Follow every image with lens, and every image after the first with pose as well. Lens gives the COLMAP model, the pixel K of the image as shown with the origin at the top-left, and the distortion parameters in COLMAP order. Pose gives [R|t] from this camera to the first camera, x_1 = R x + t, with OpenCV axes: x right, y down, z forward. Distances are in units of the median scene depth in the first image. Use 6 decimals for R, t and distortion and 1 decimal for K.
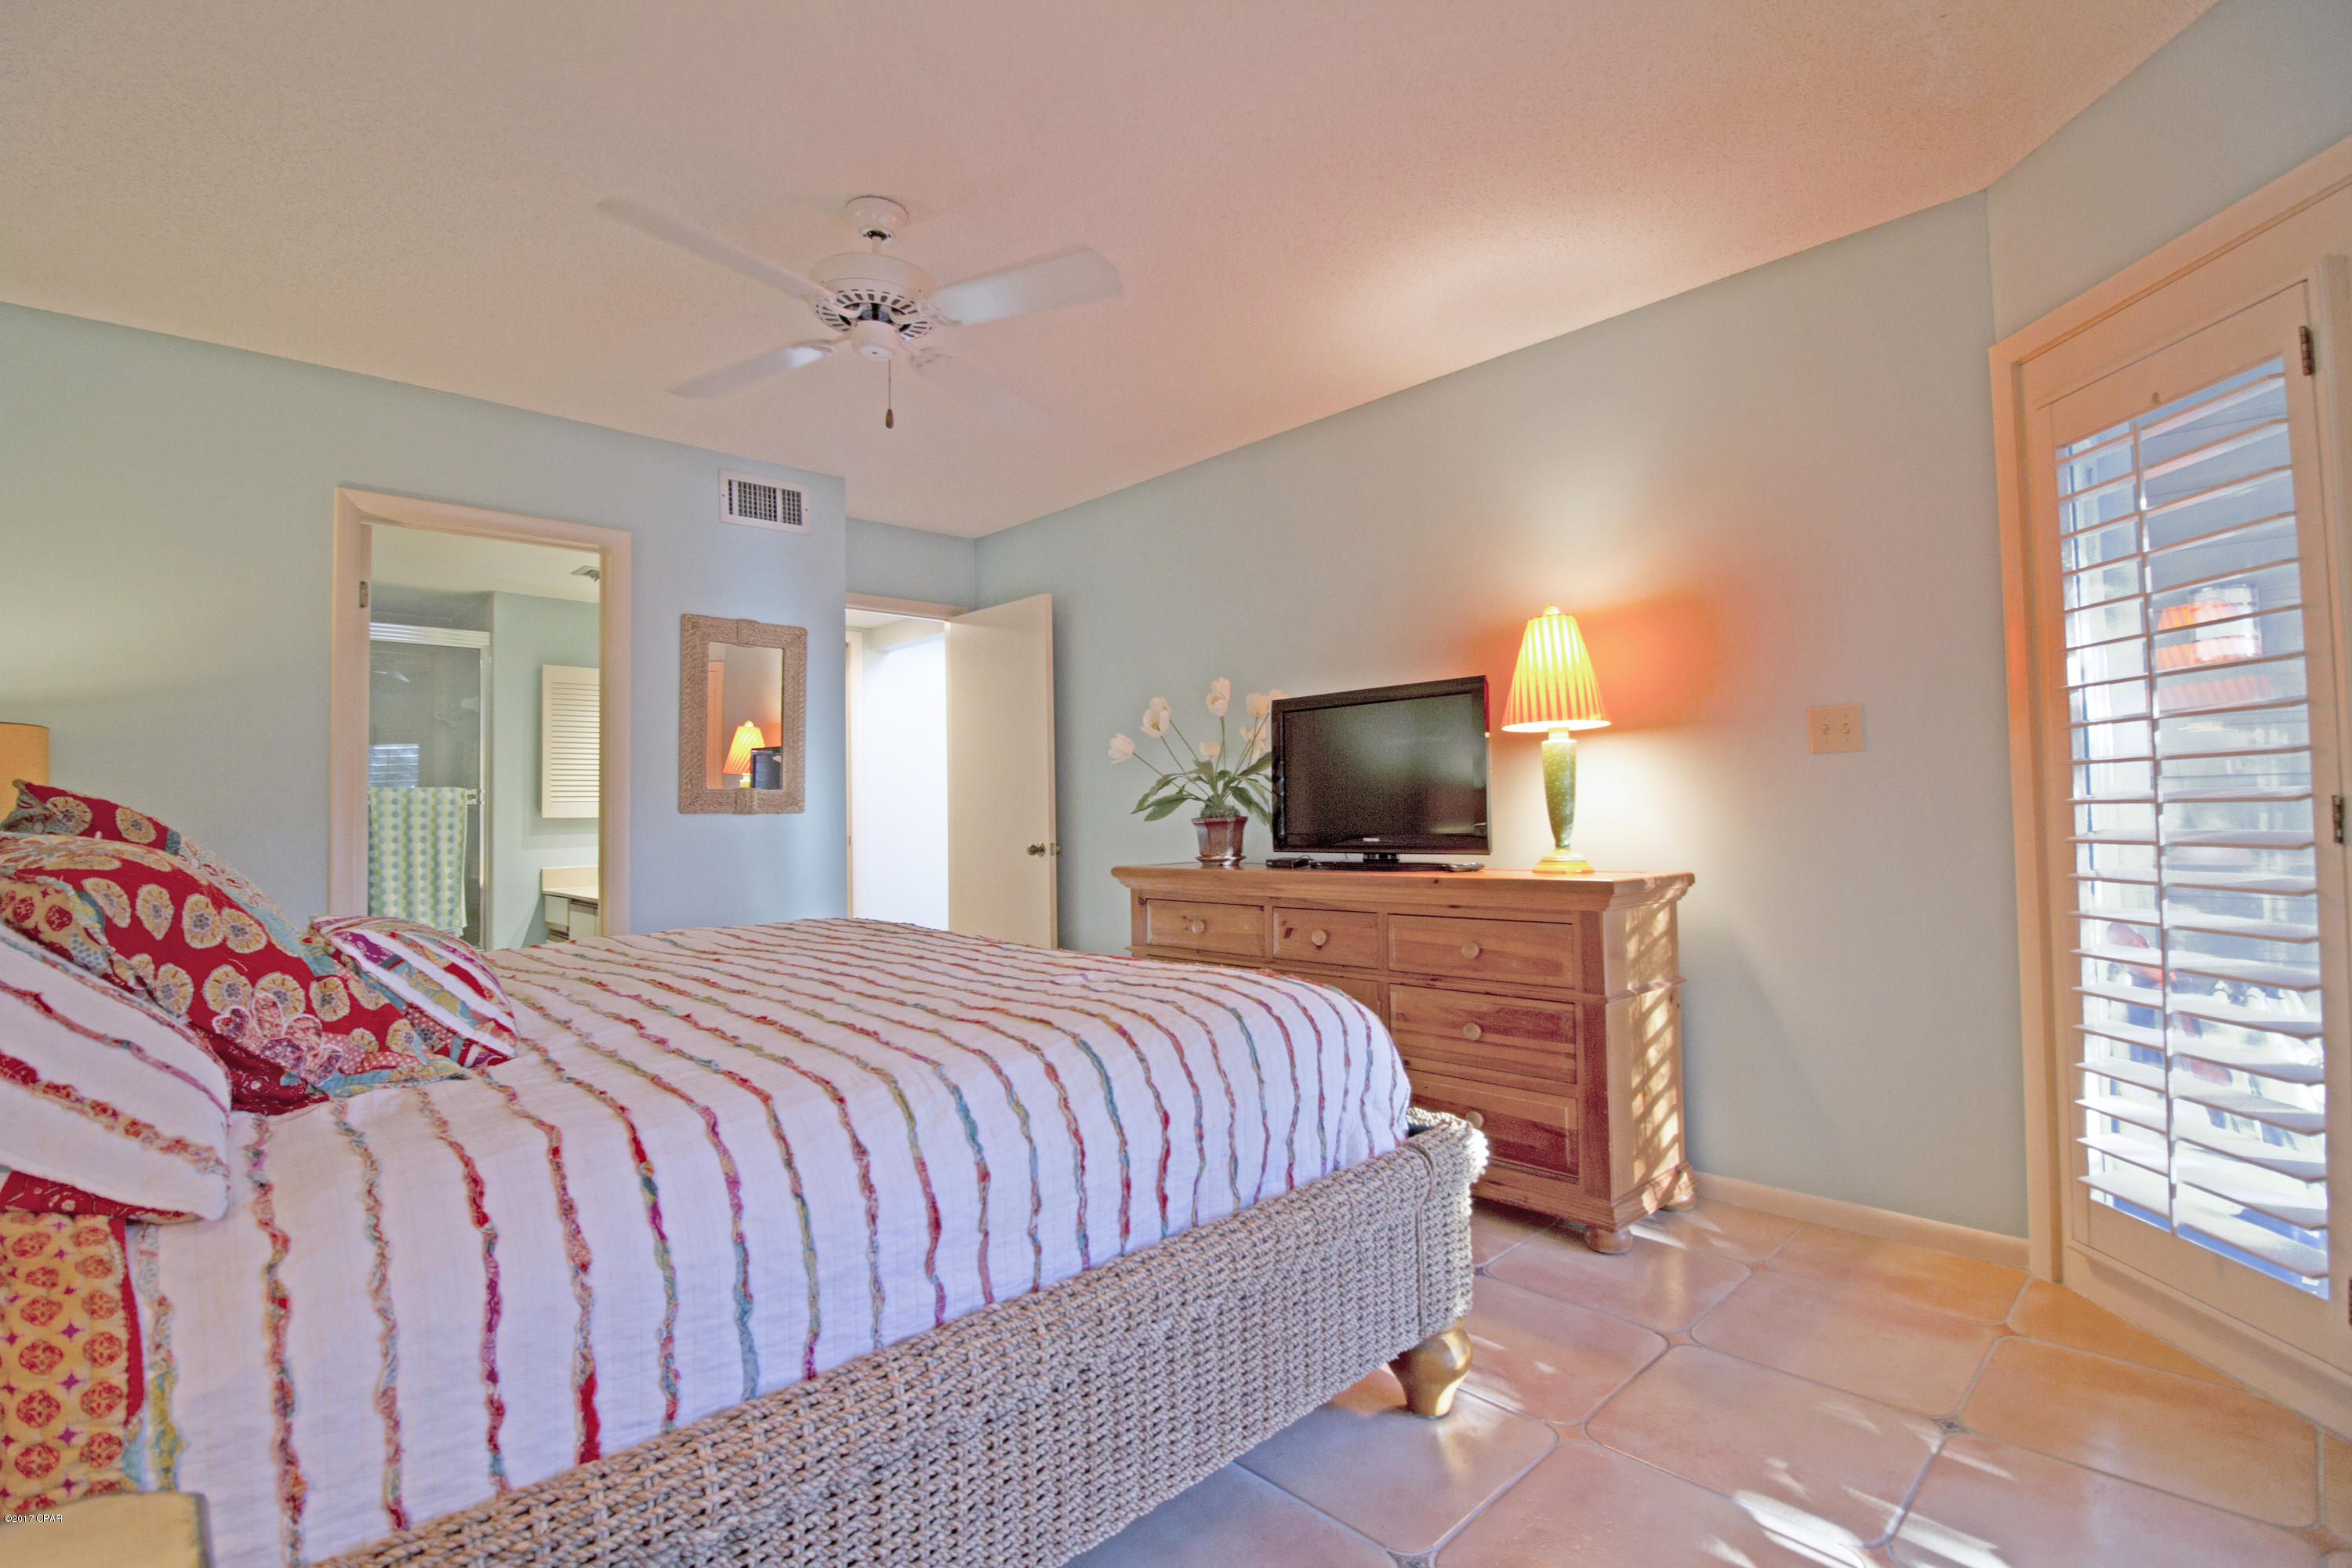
lens RADIAL K [[1089.5, 0, 1177.9], [0, 1089.5, 780.0], [0, 0, 1]] dist [0.000839, -0.000141]
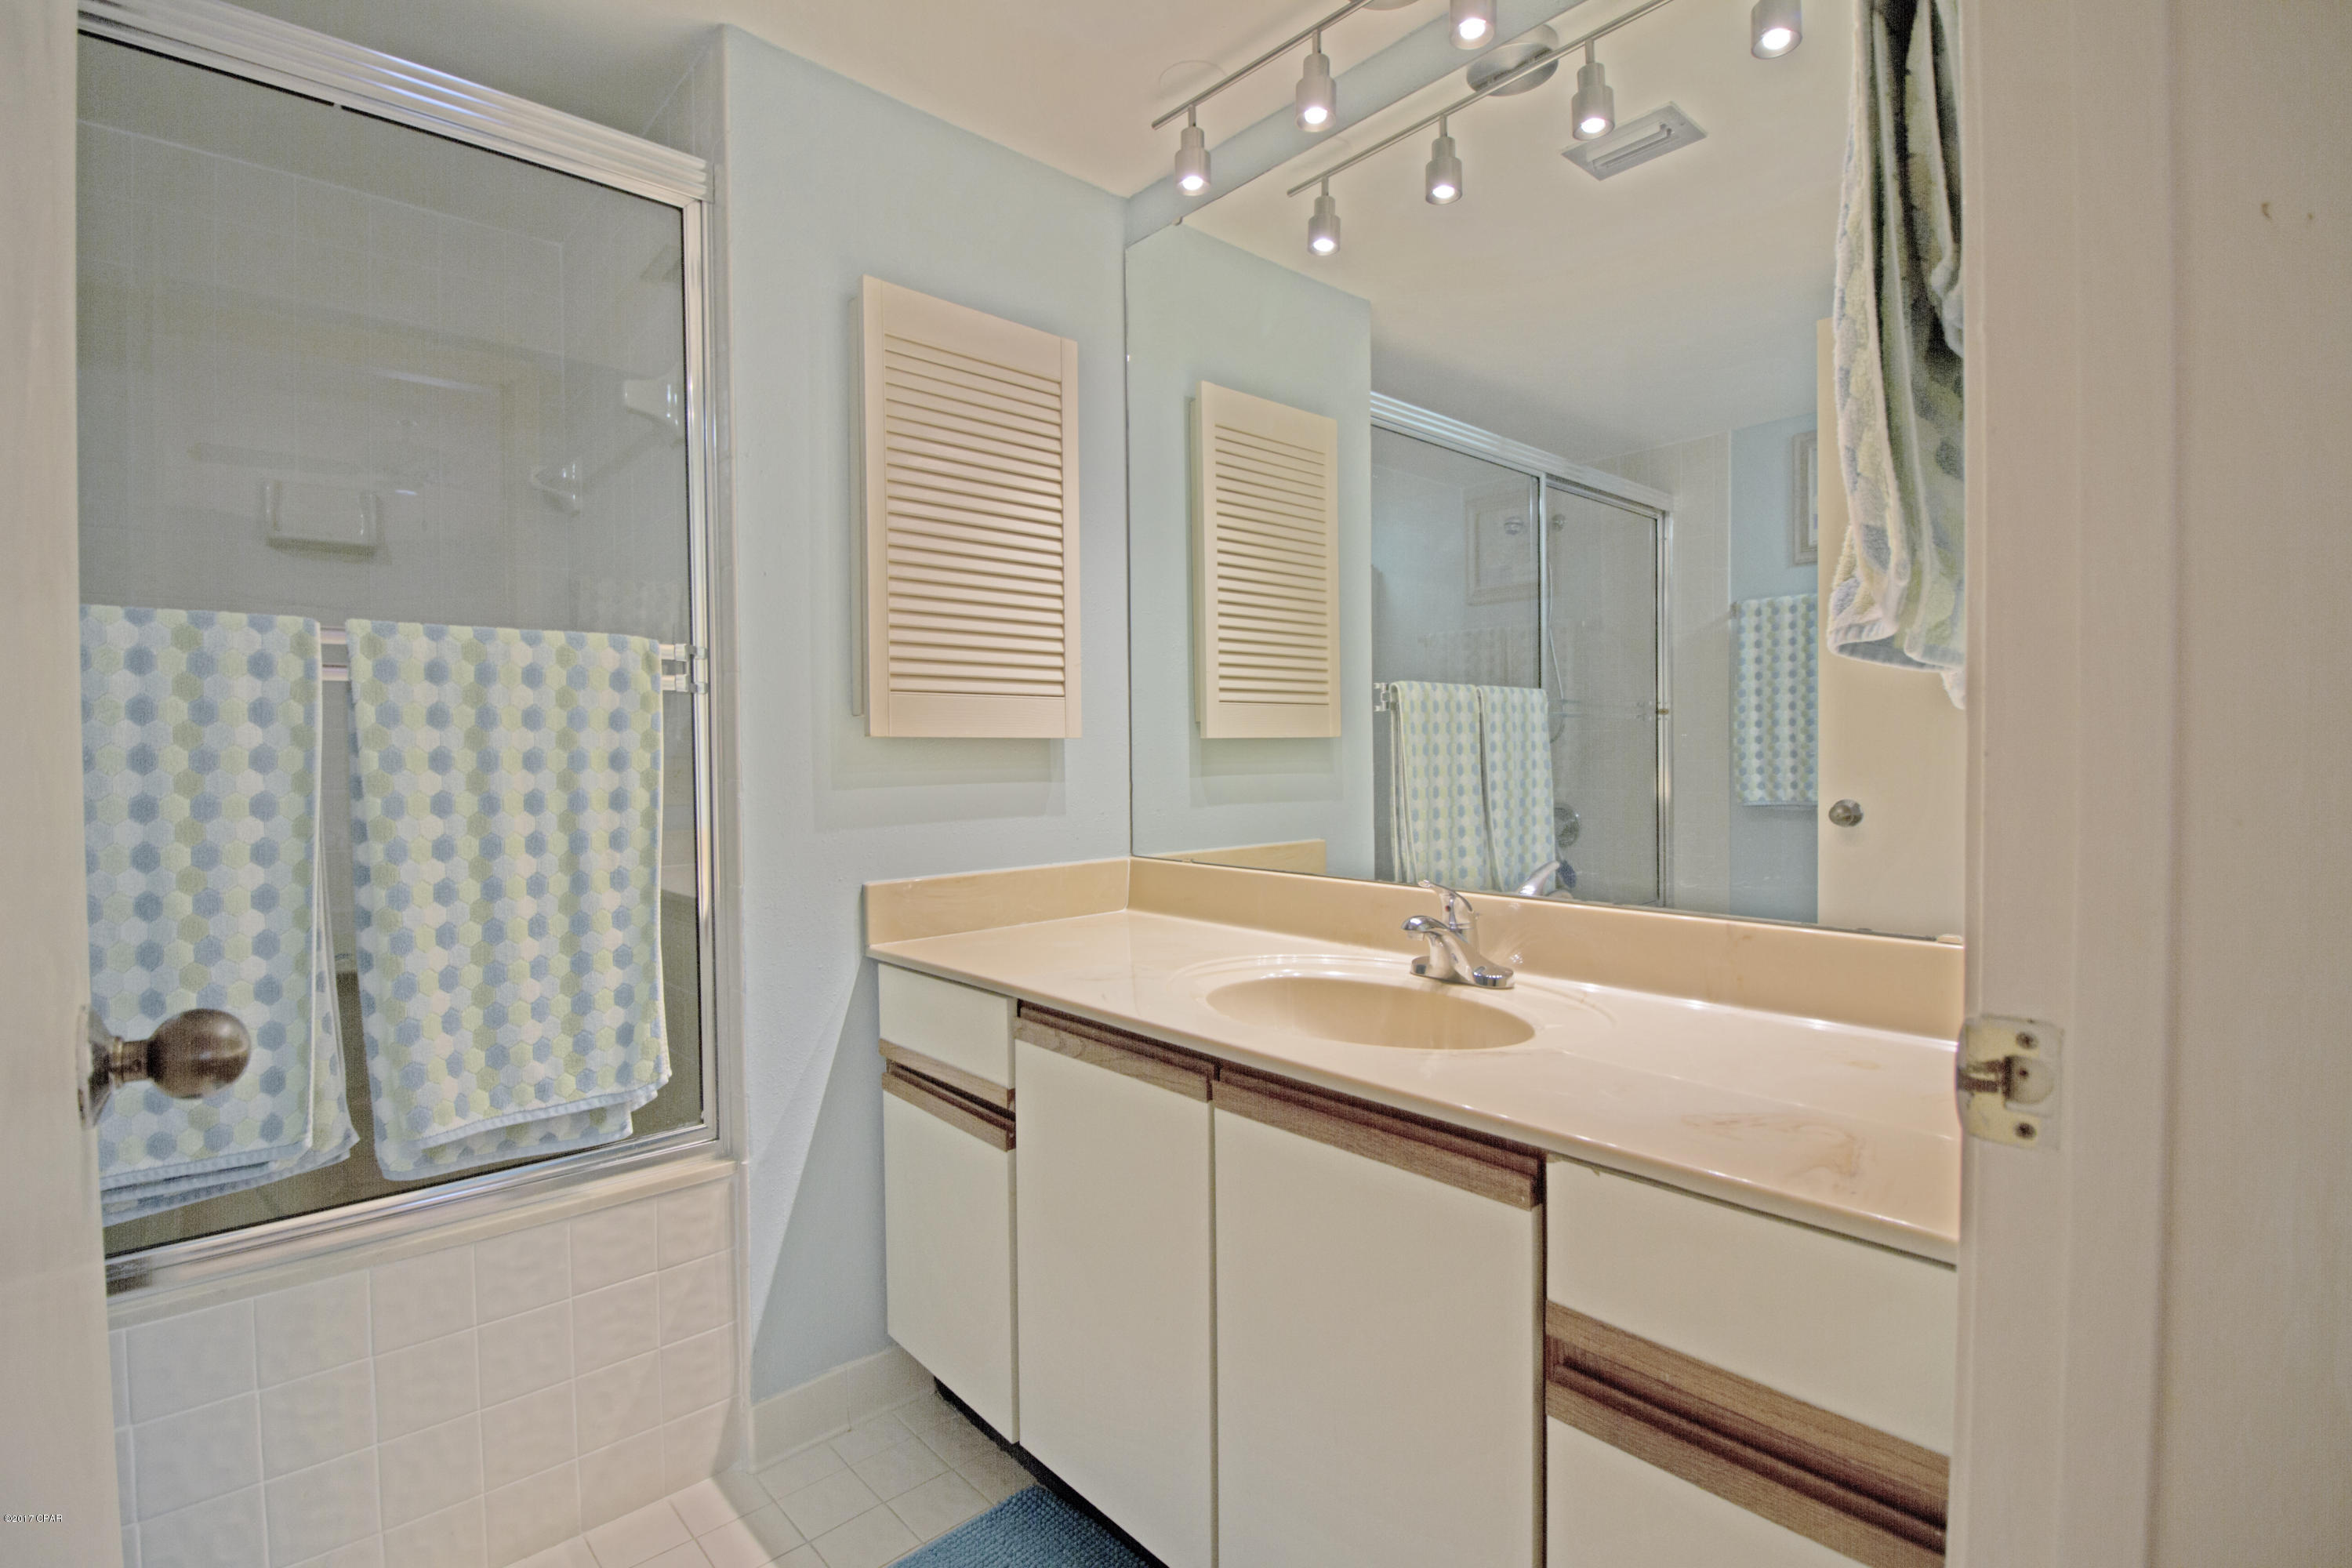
lens RADIAL K [[1089.5, 0, 1174.4], [0, 1089.5, 776.0], [0, 0, 1]] dist [0.000839, -0.000141]
pose [[0.999611, 0.005135, -0.027408, -0.504585], [-0.003540, 0.998313, 0.057947, 0.029073], [0.027659, -0.057827, 0.997943, 0.701447]]
